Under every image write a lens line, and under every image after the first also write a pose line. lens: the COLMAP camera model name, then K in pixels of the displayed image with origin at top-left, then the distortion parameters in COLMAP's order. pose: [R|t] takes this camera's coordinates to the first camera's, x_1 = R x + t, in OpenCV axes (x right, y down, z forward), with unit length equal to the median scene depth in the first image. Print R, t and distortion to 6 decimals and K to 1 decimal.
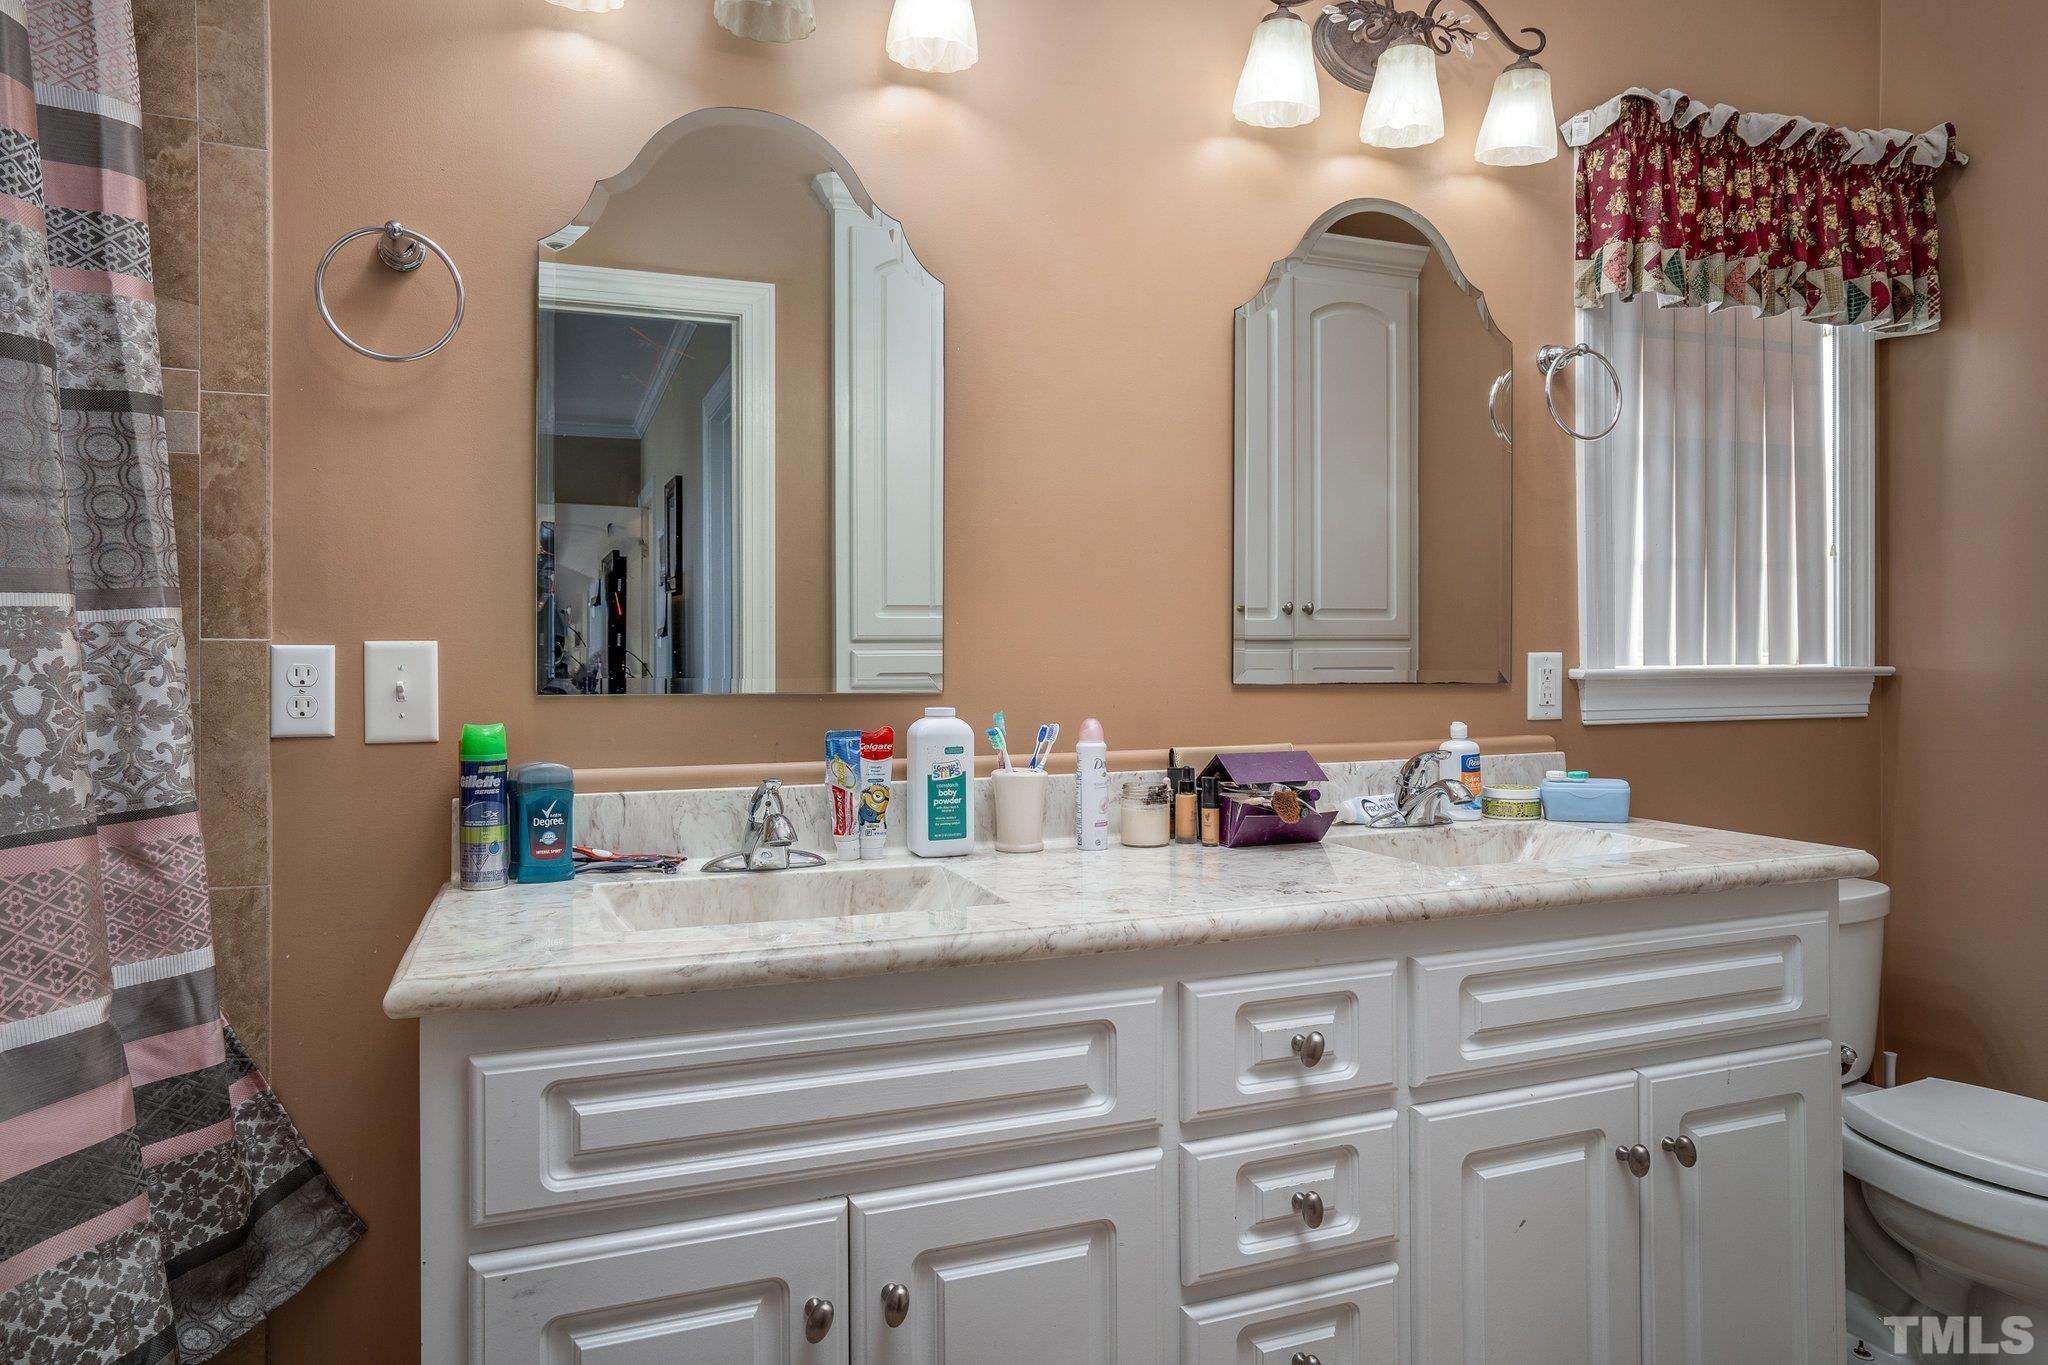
lens RADIAL K [[1041.8, 0, 1007.0], [0, 1041.8, 654.9], [0, 0, 1]] dist [-0.005016, 0.000995]
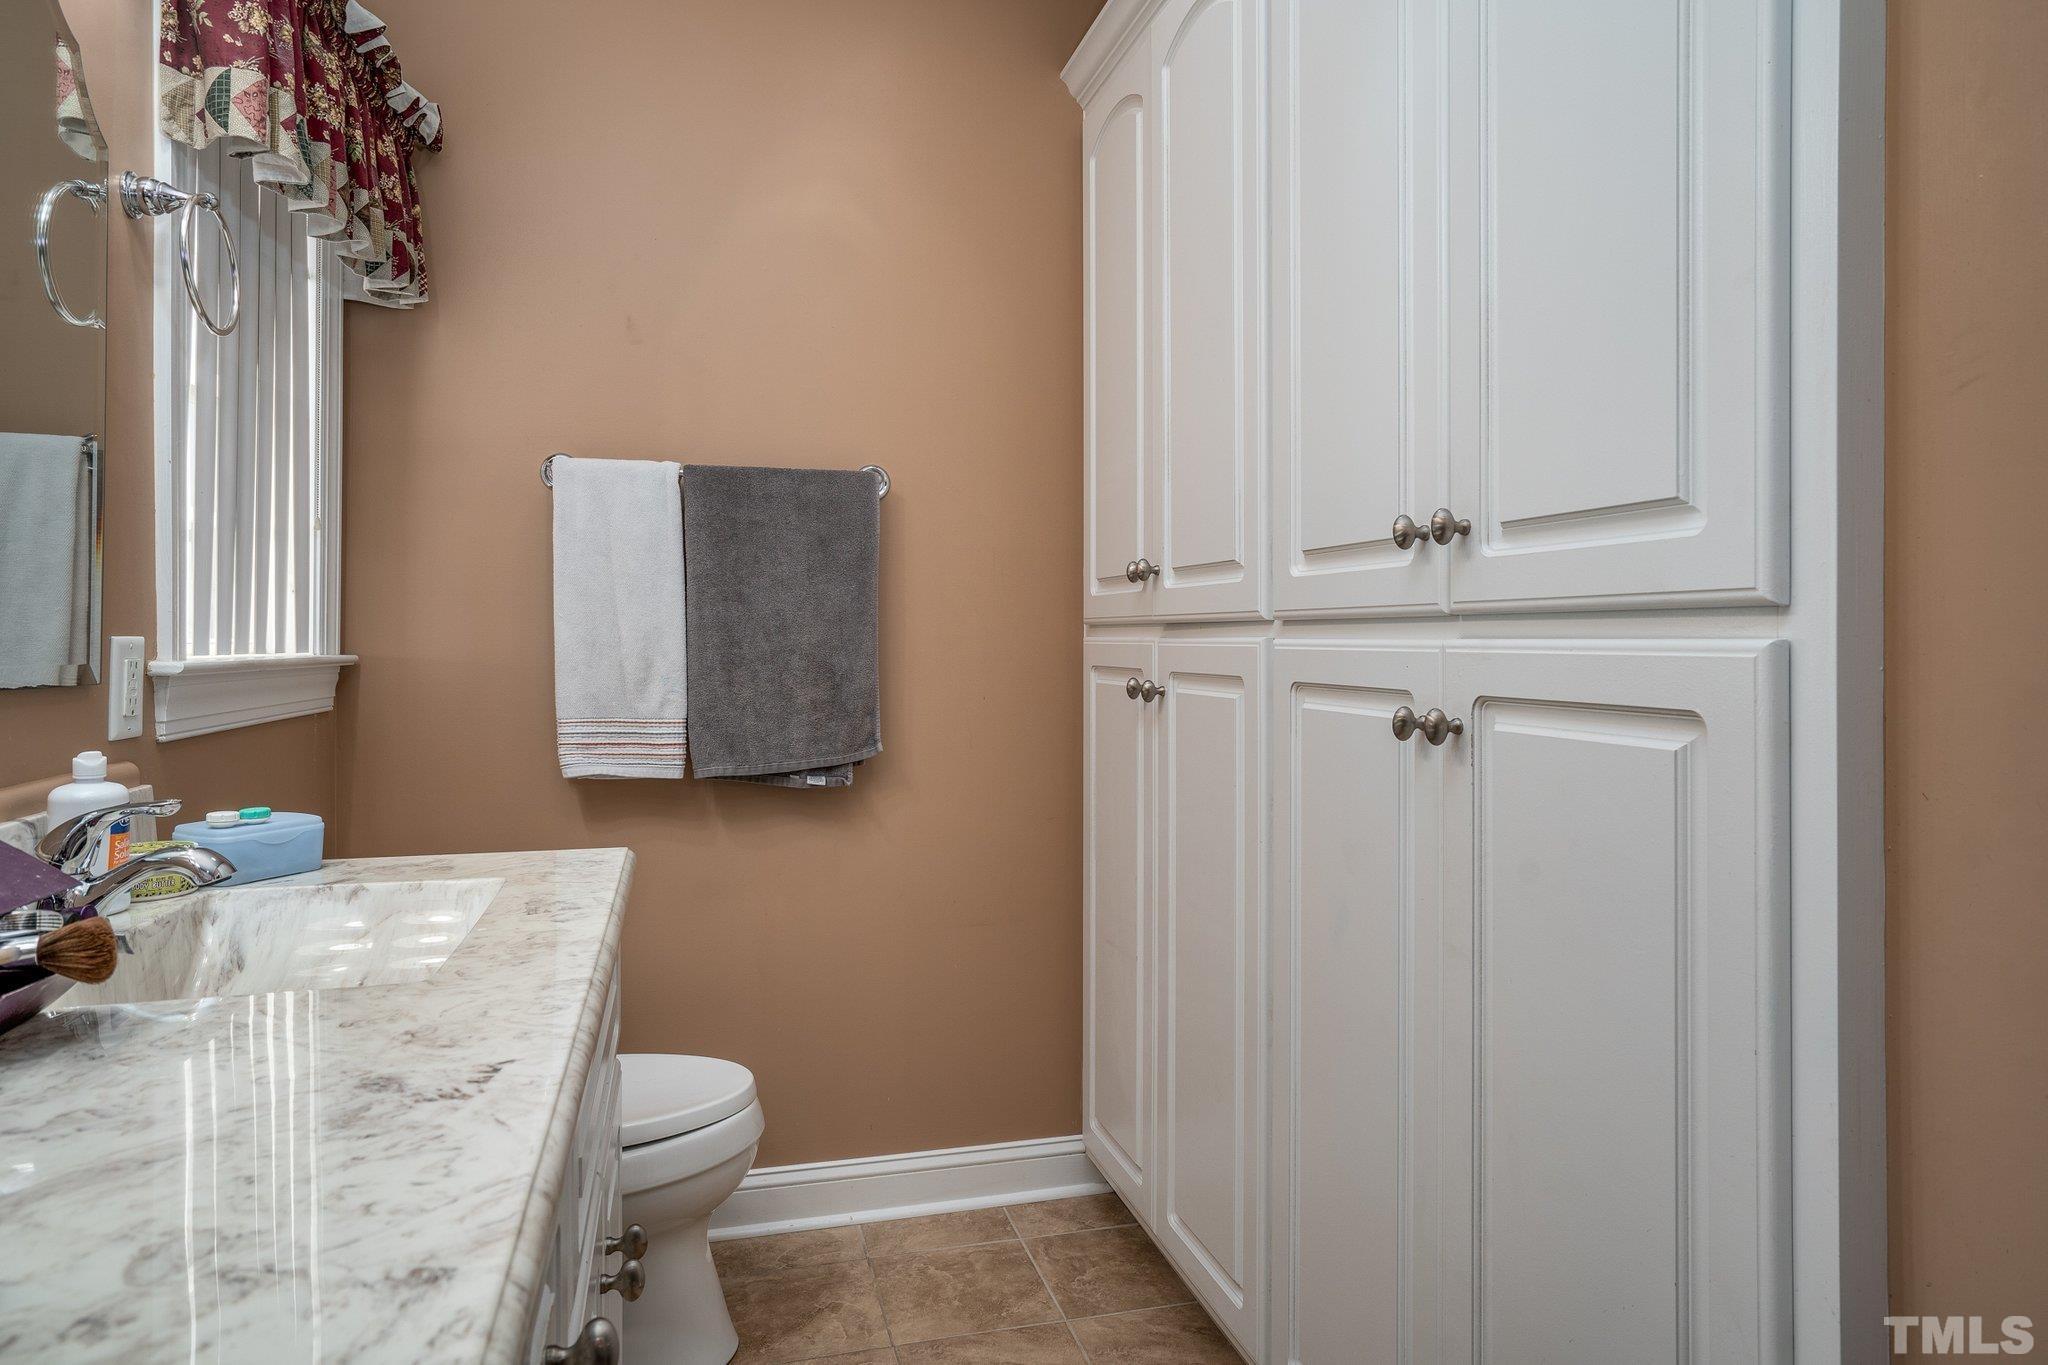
lens RADIAL K [[1183.9, 0, 986.6], [0, 1183.9, 645.5], [0, 0, 1]] dist [-0.030747, 0.001044]
pose [[0.066057, 0.000872, 0.997815, -0.175569], [-0.005351, 0.999986, -0.000520, 0.000460], [-0.997802, -0.005305, 0.066061, 0.408220]]
